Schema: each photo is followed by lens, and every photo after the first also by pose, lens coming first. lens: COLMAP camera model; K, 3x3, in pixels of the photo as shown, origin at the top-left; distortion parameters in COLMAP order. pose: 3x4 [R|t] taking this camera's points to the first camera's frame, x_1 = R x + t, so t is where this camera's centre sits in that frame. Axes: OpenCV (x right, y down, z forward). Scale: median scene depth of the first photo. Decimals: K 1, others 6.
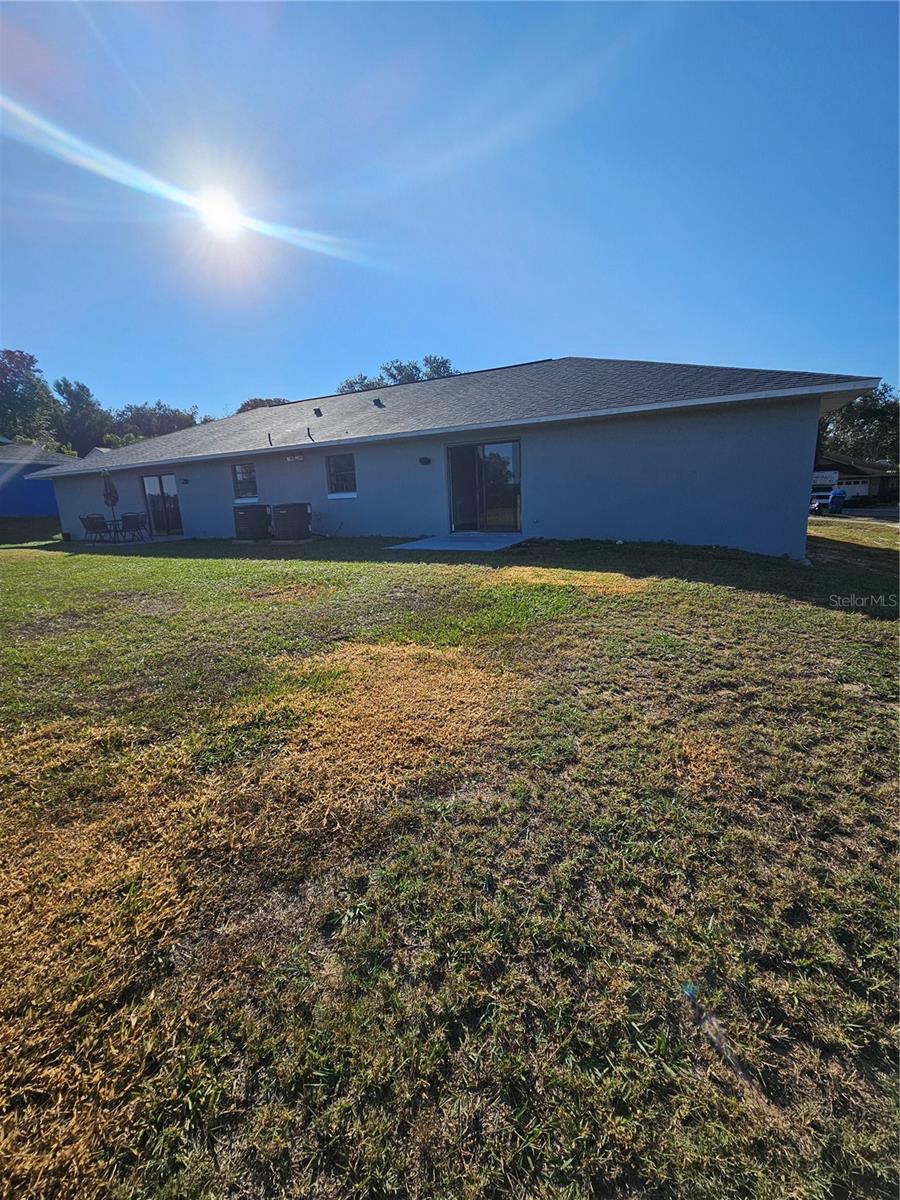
lens RADIAL K [[491.2, 0, 453.3], [0, 491.2, 602.2], [0, 0, 1]] dist [0.001185, 0.000359]
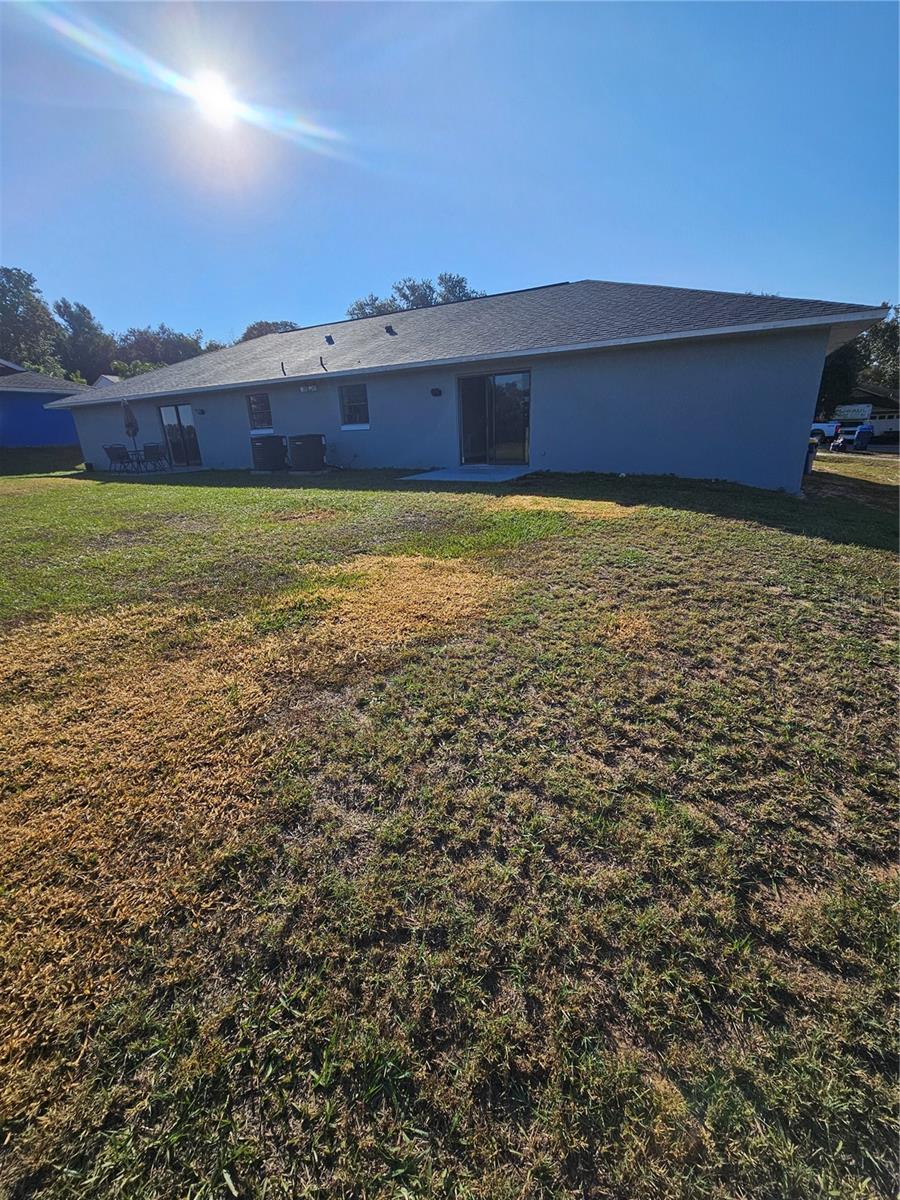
lens RADIAL K [[491.2, 0, 453.3], [0, 491.2, 602.2], [0, 0, 1]] dist [0.001185, 0.000359]
pose [[0.999587, 0.015083, -0.024448, 0.030977], [-0.011889, 0.991972, 0.125894, 0.052117], [0.026151, -0.125551, 0.991742, -0.212946]]
